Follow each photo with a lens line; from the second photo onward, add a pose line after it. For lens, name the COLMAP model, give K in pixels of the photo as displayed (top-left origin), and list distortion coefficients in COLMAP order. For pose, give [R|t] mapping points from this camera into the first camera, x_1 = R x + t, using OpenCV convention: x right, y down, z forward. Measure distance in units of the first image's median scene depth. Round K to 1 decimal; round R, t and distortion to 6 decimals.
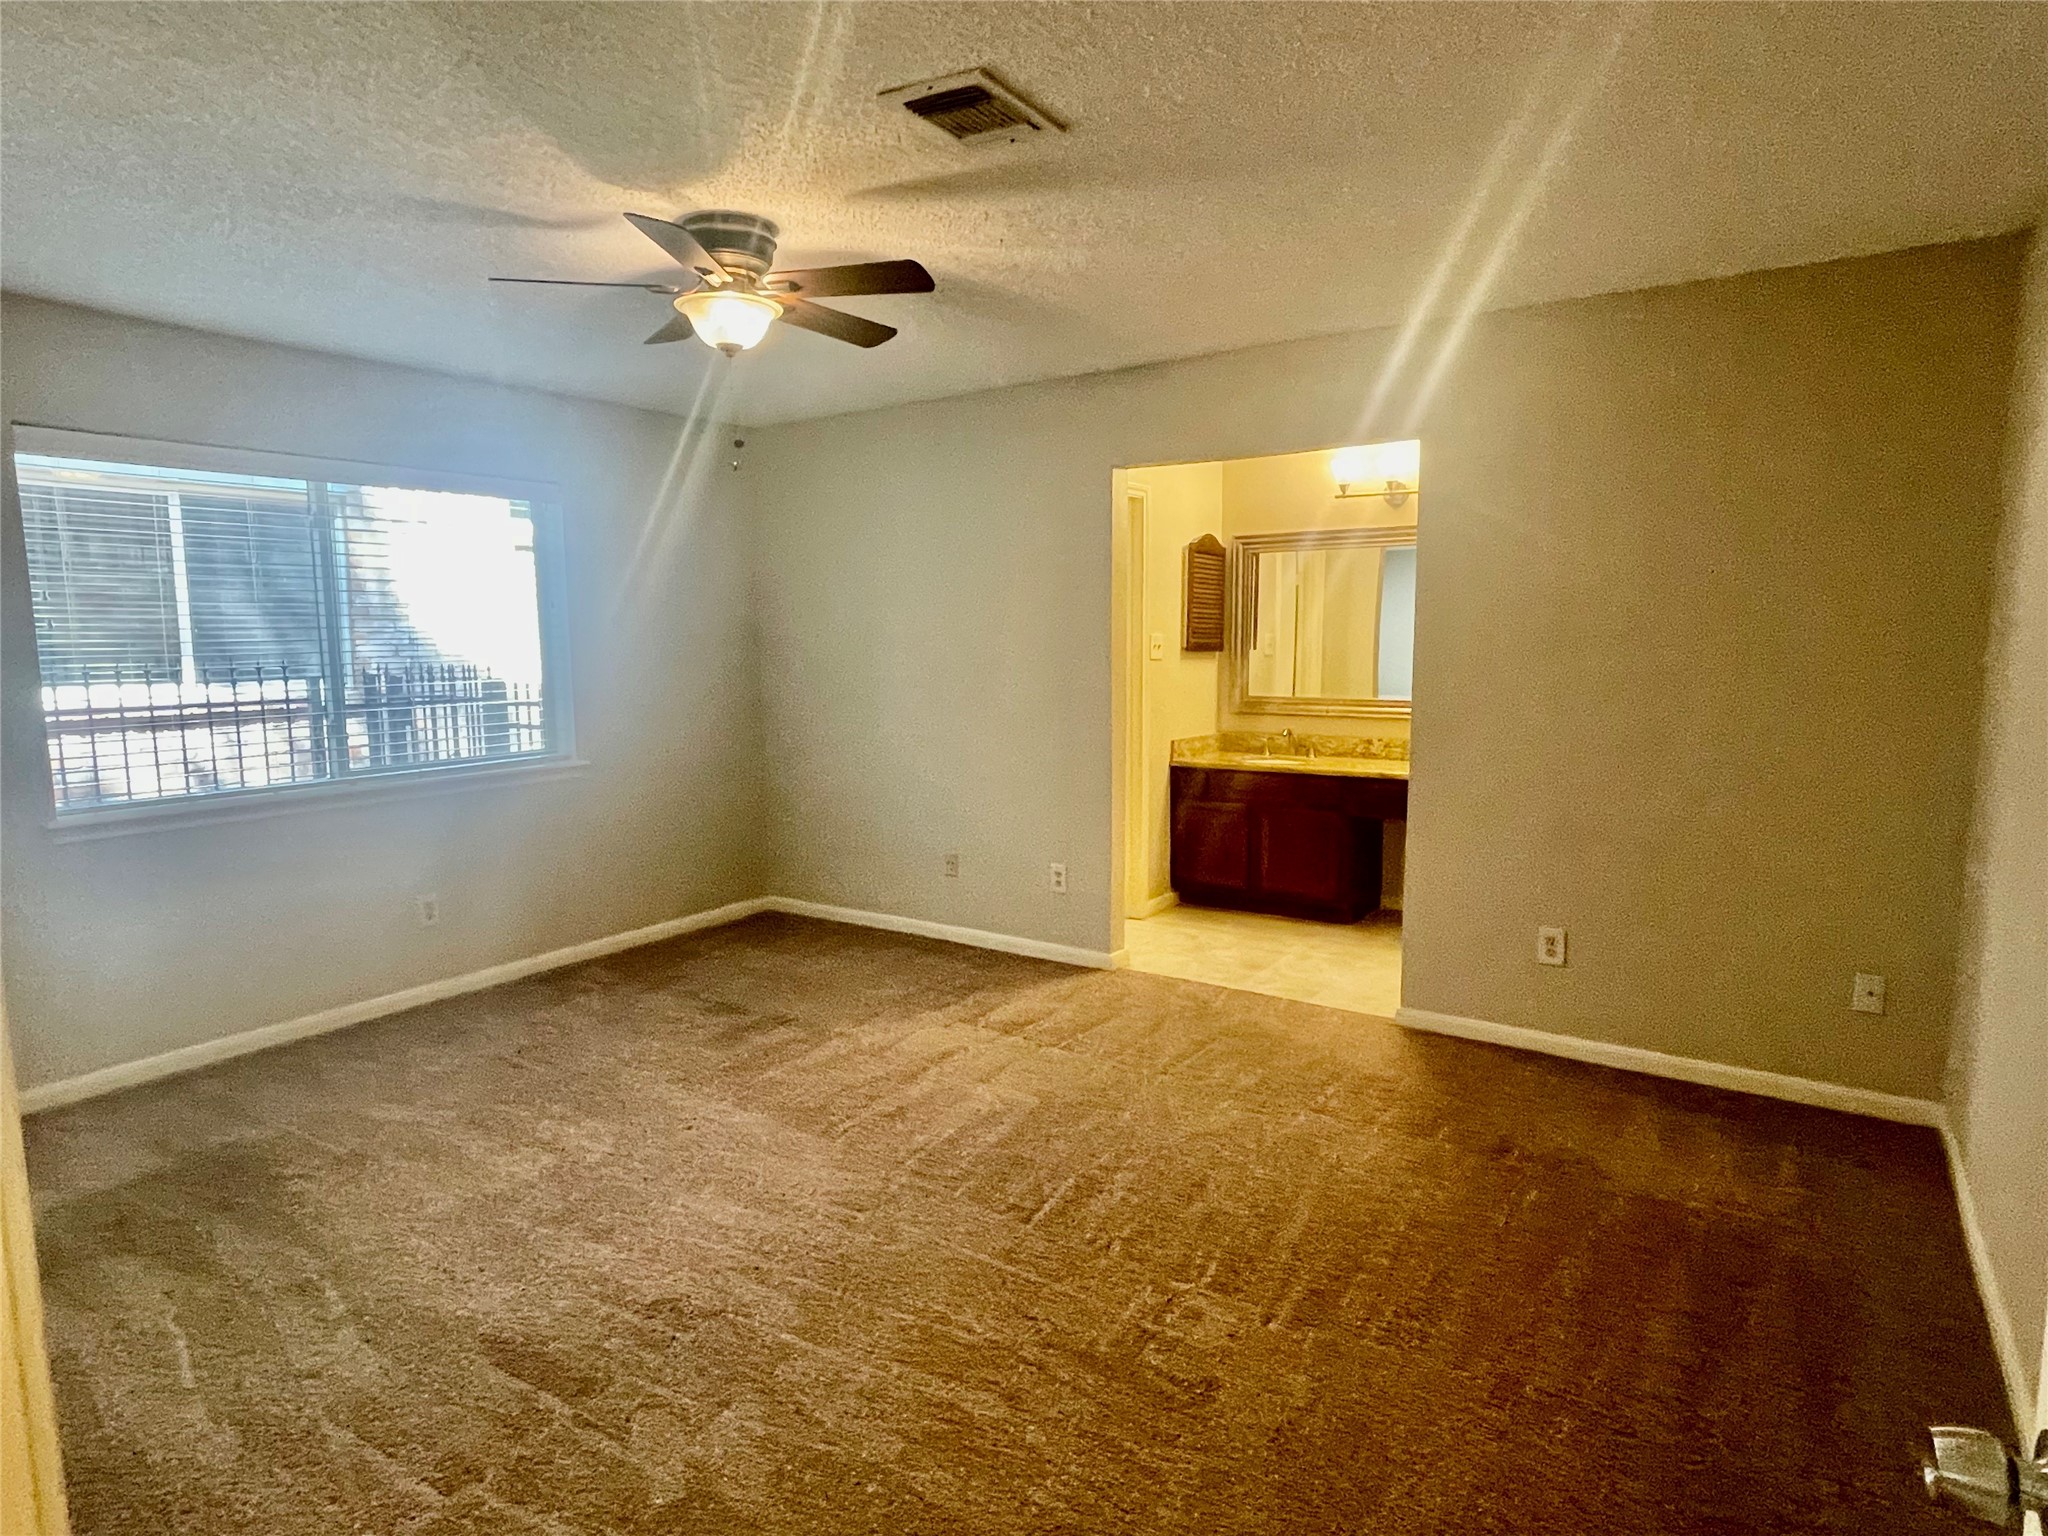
lens RADIAL K [[1126.2, 0, 1024.0], [0, 1126.2, 768.0], [0, 0, 1]] dist [0.000096, -0.000005]
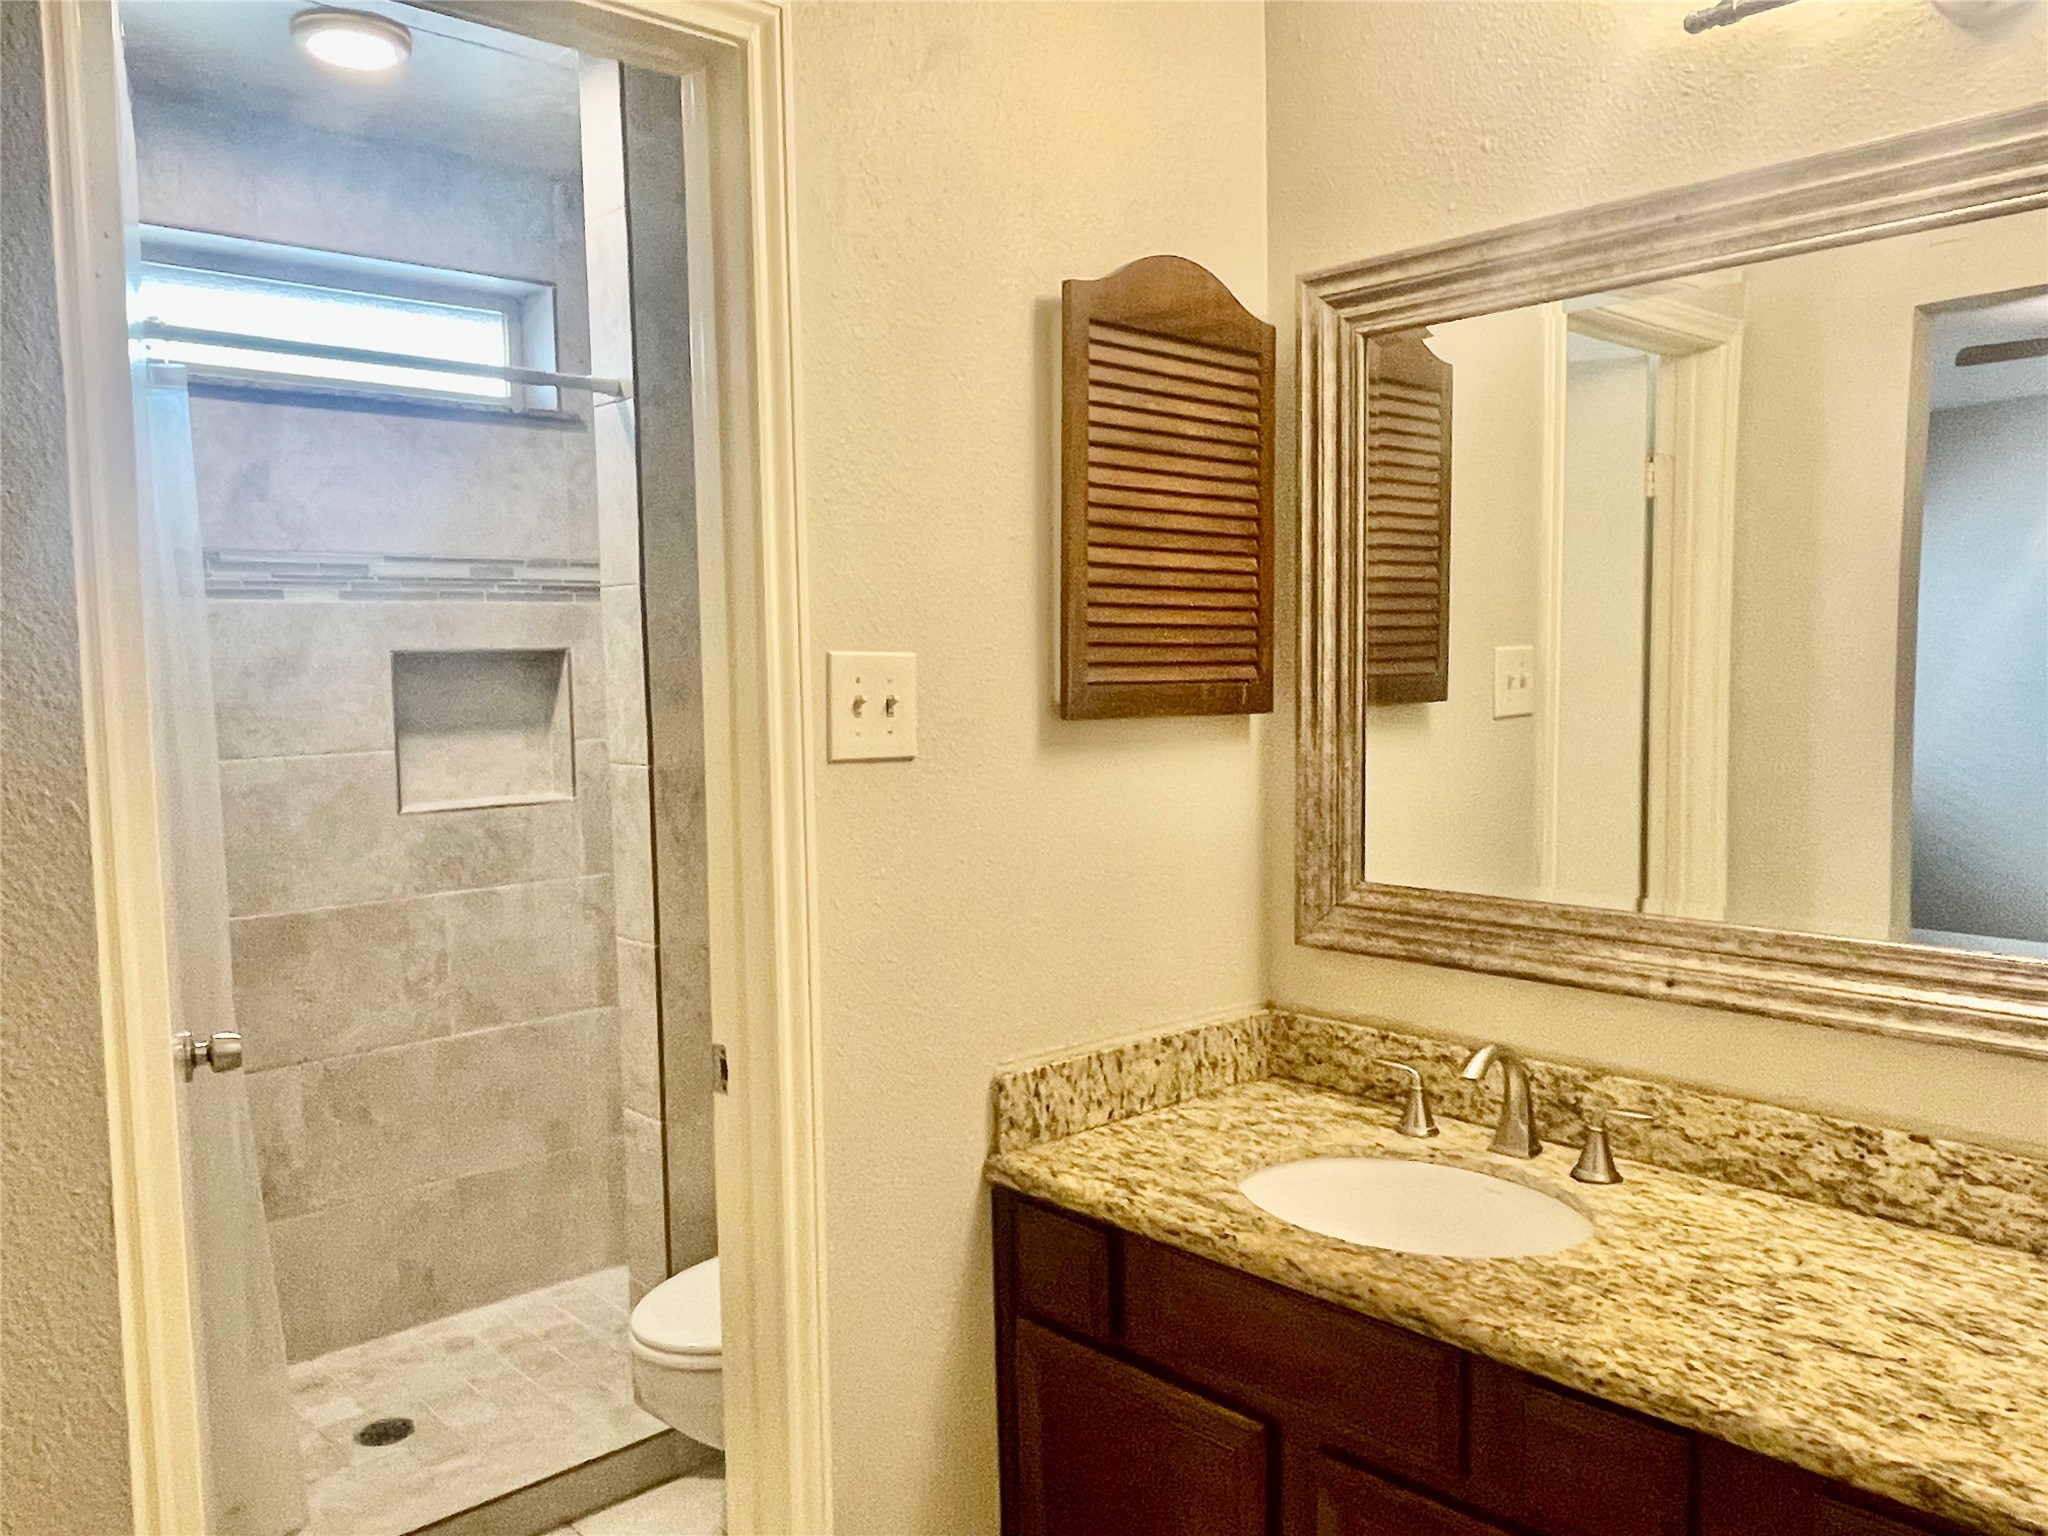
lens RADIAL K [[1544.9, 0, 1024.0], [0, 1544.9, 768.0], [0, 0, 1]] dist [-0.002738, -0.000756]
pose [[0.976759, 0.007566, -0.214208, 0.200312], [-0.014785, 0.999375, -0.032118, -0.078858], [0.213831, 0.034539, 0.976260, 0.638321]]
